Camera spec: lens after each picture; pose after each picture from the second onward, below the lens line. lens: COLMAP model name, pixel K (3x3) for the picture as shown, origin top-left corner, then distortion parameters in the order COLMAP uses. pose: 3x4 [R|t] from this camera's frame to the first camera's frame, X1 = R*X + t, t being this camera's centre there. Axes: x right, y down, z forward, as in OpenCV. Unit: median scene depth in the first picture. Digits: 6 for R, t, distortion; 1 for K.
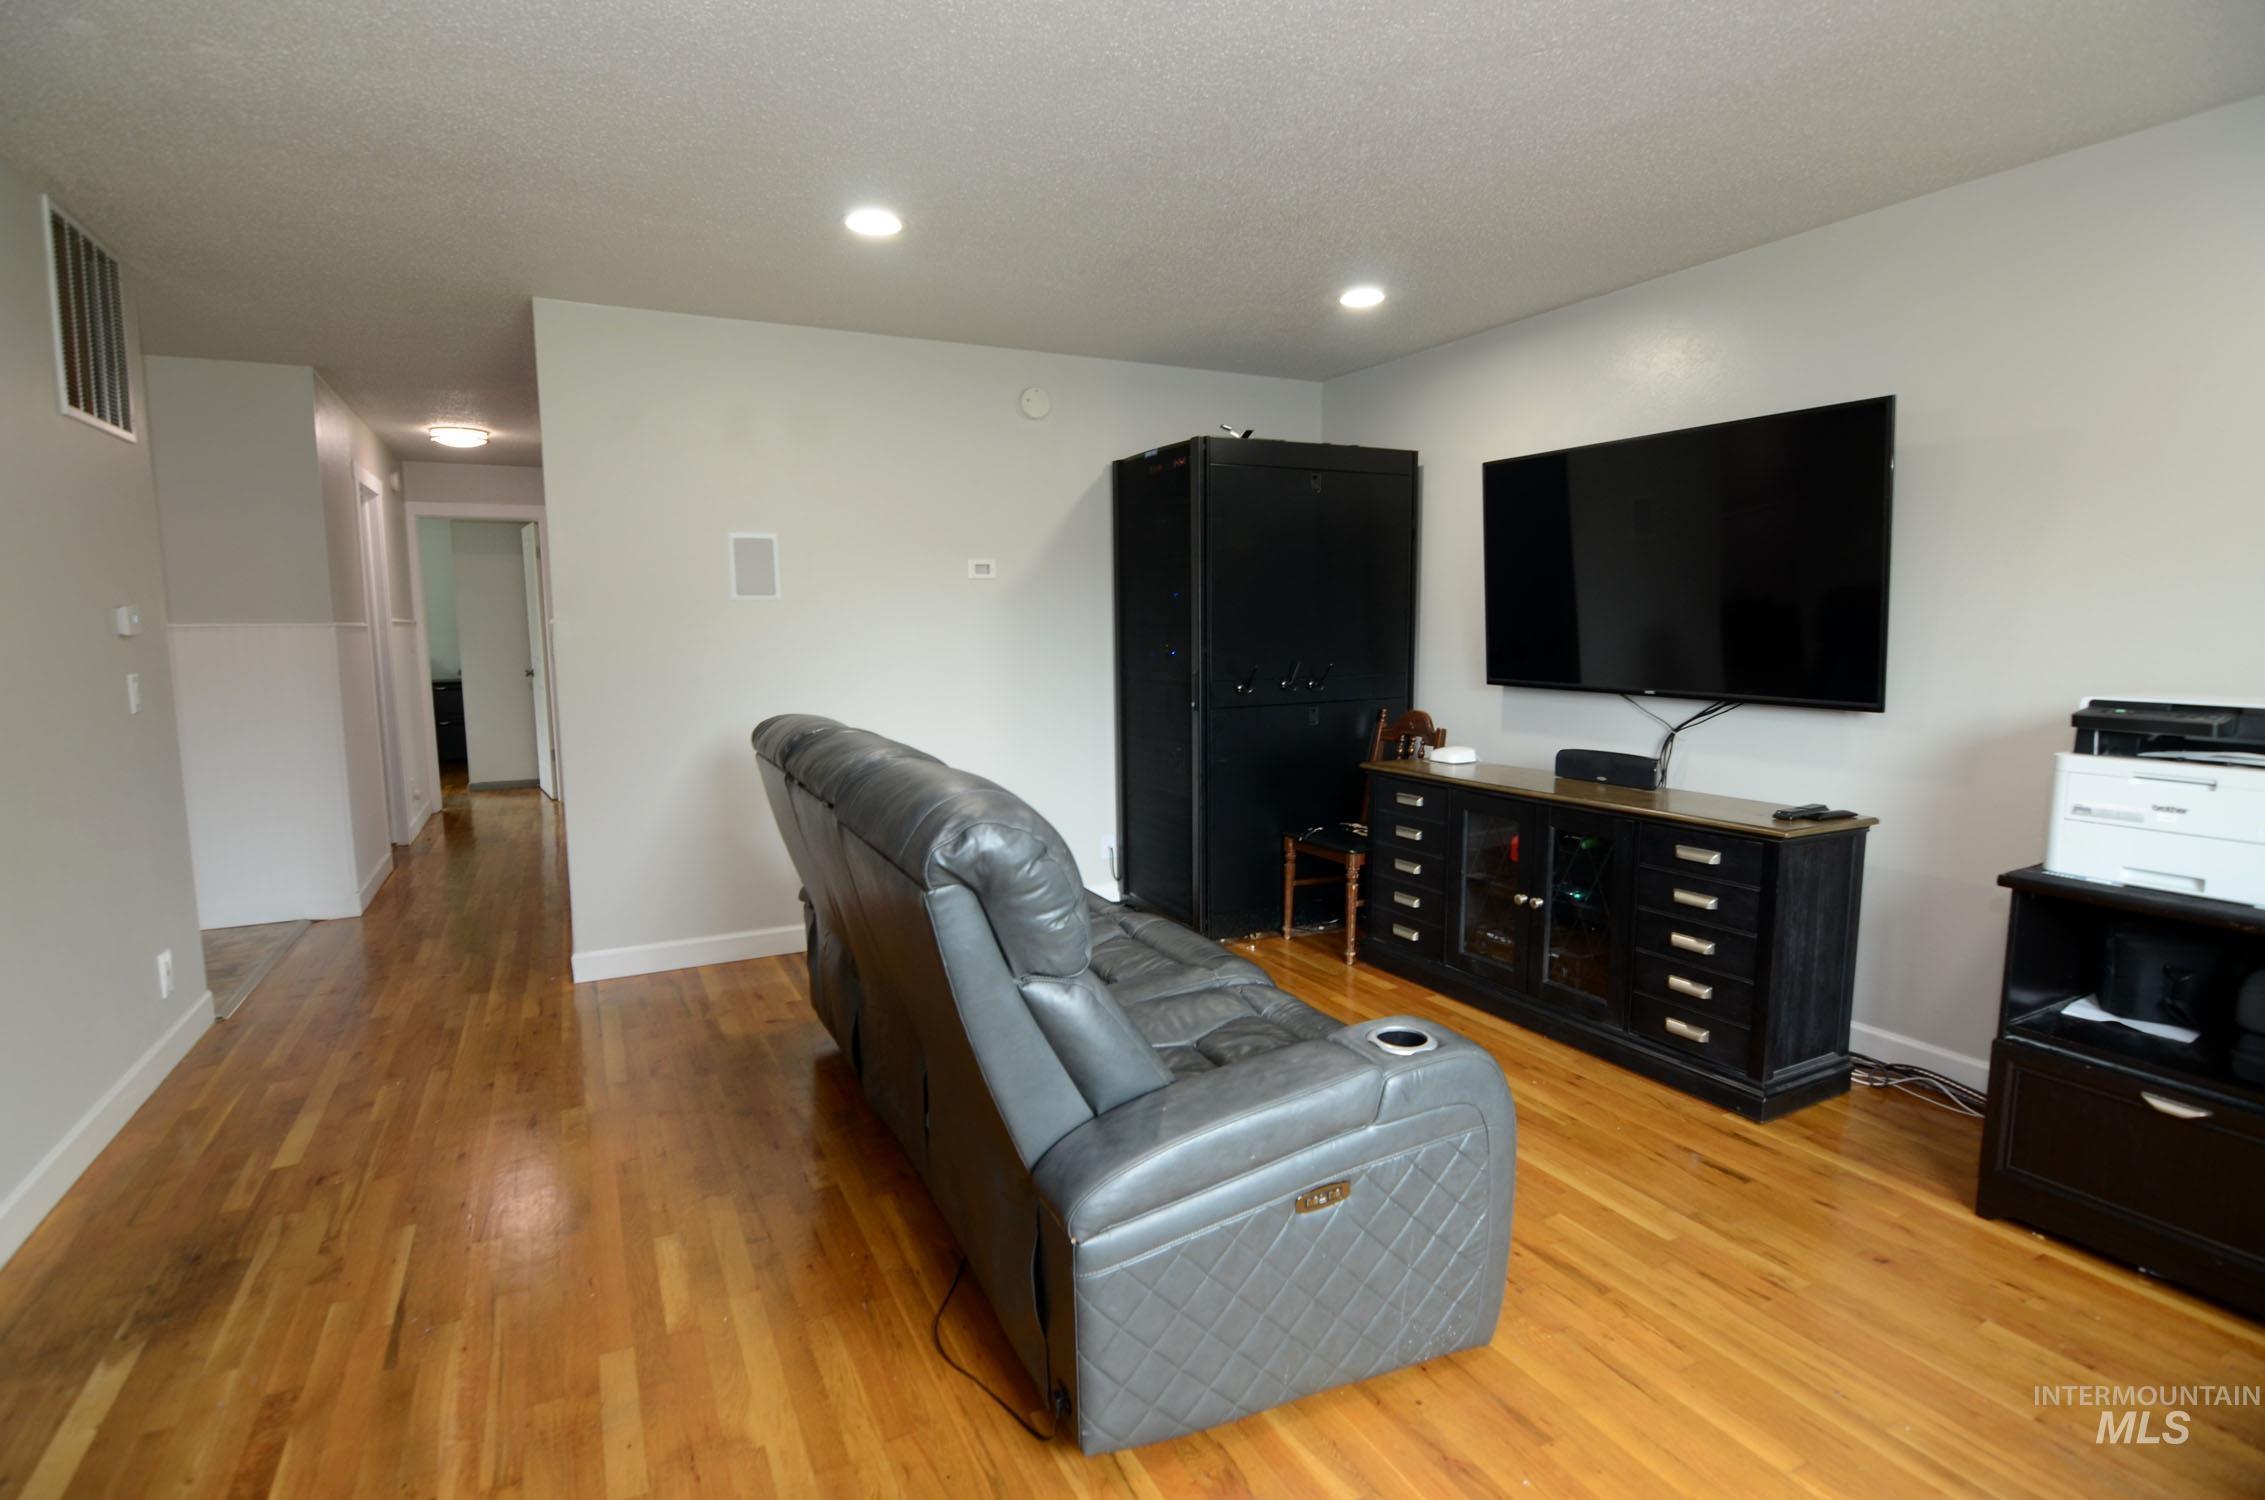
lens RADIAL K [[1093.7, 0, 1133.3], [0, 1093.7, 753.0], [0, 0, 1]] dist [-0.007169, -0.008307]
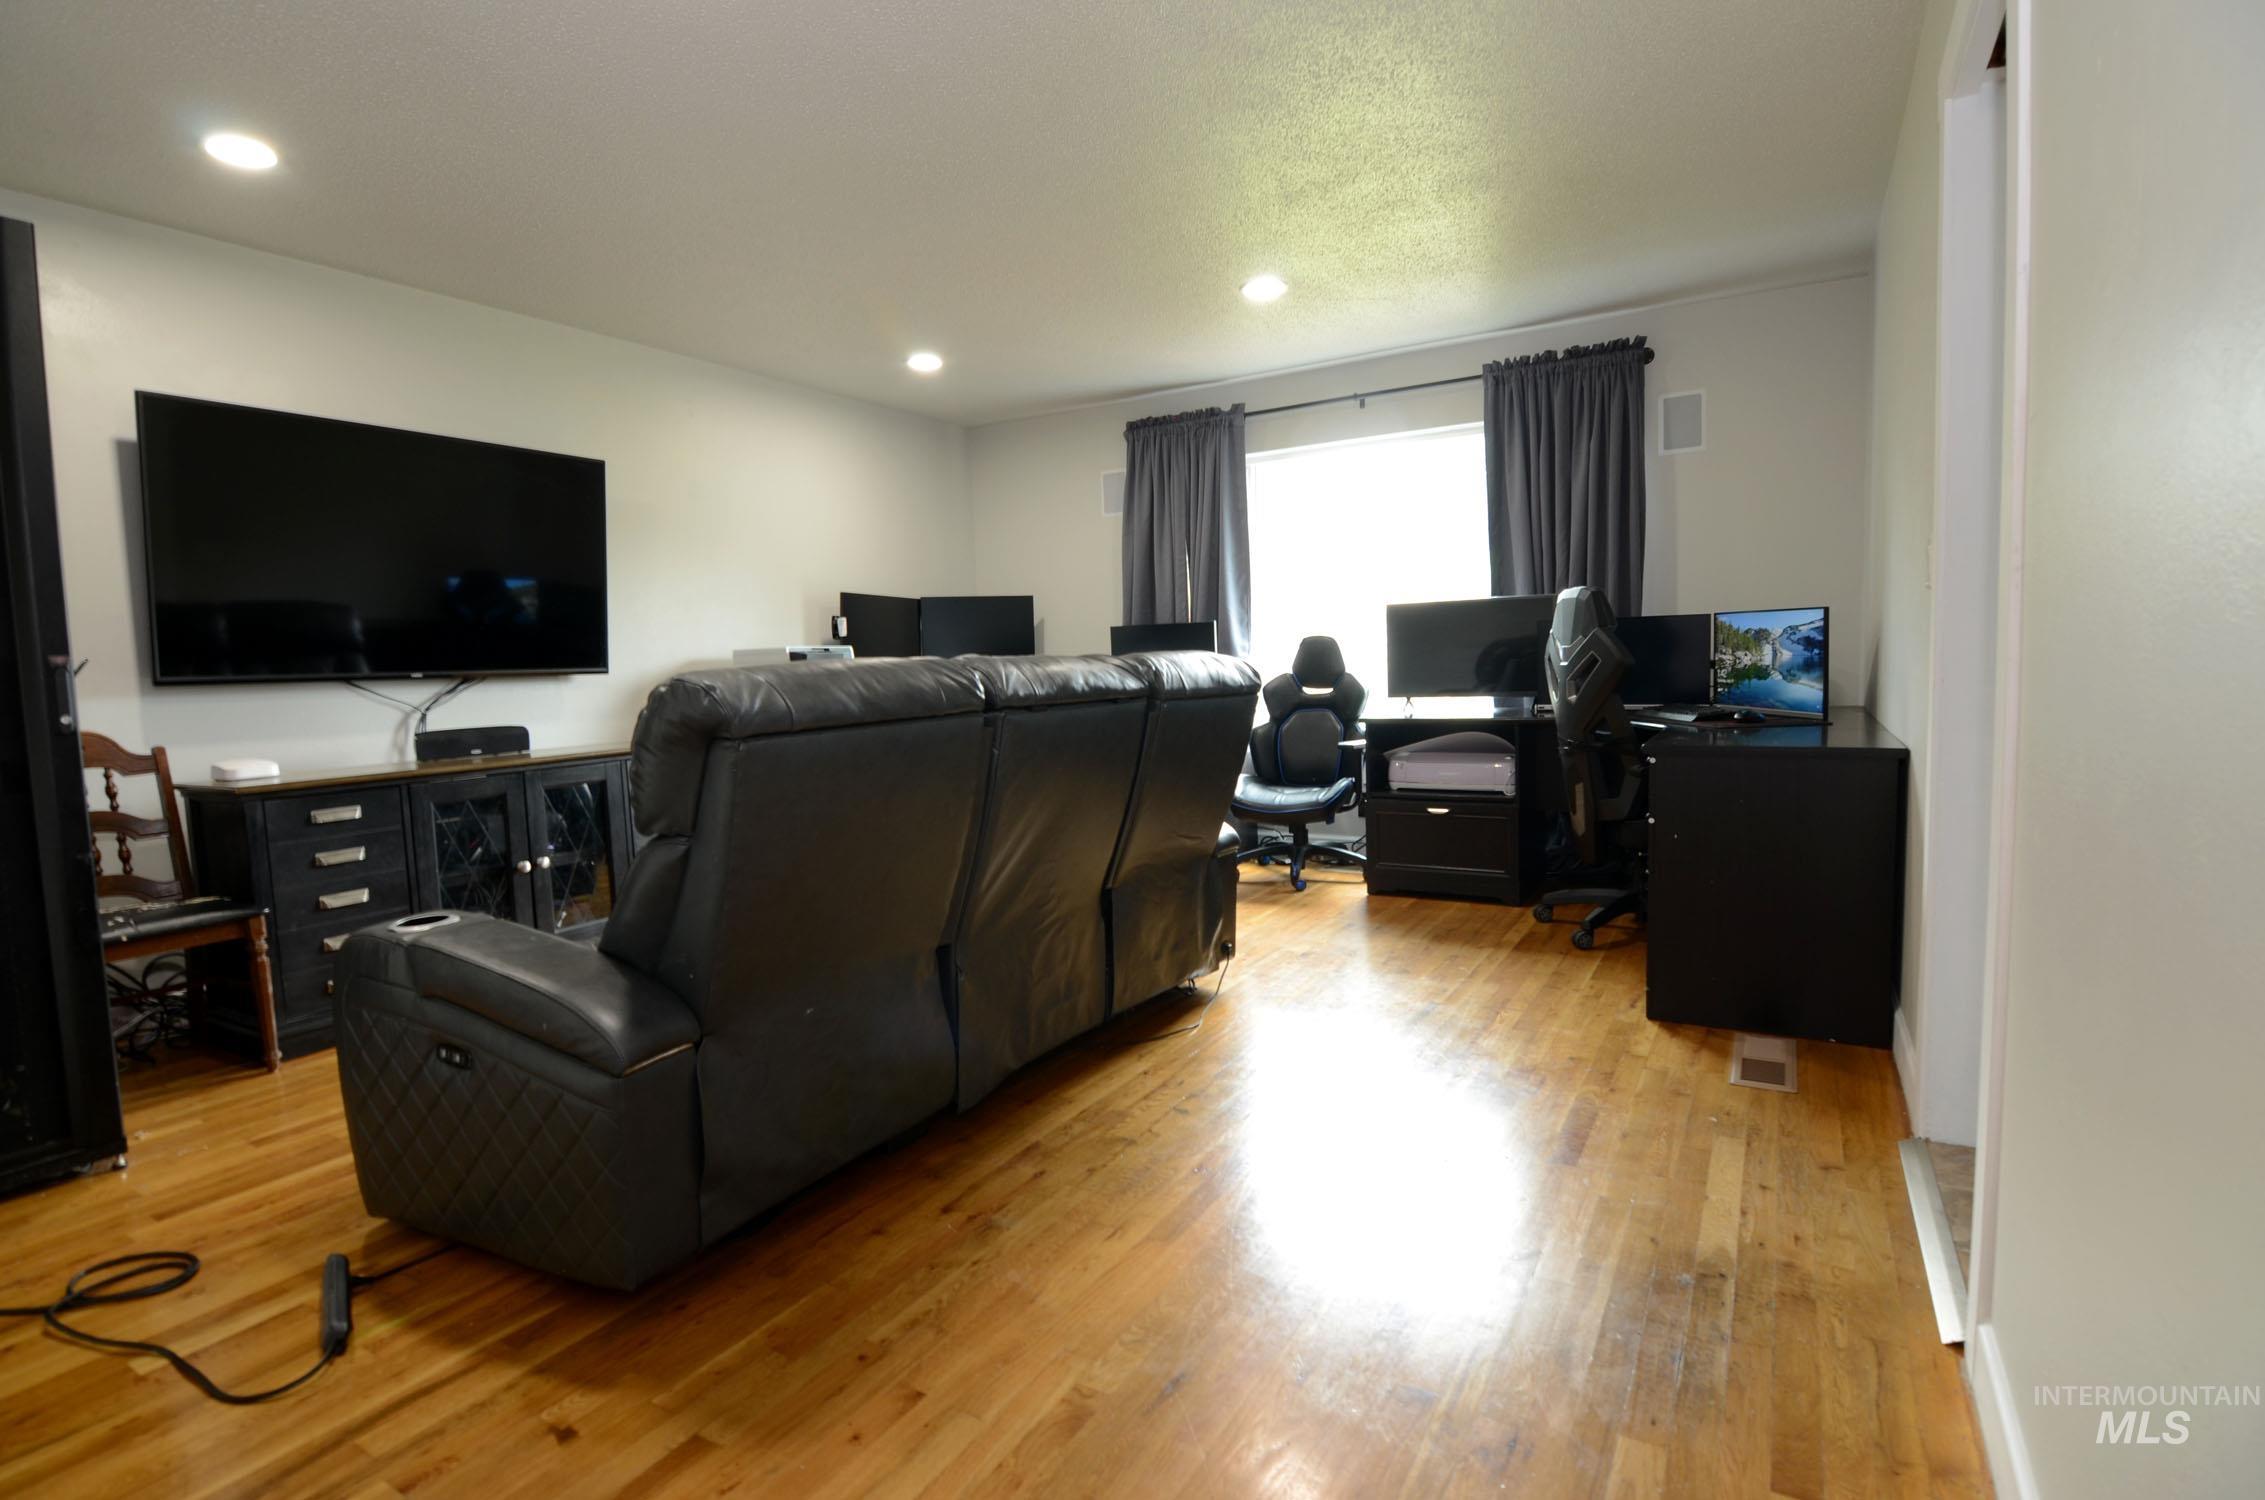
lens RADIAL K [[1093.7, 0, 1133.3], [0, 1093.7, 753.0], [0, 0, 1]] dist [-0.007169, -0.008307]
pose [[-0.533588, -0.049429, 0.844299, -0.846508], [0.138039, 0.979814, 0.144602, -0.042037], [-0.834403, 0.193704, -0.515994, 1.064483]]
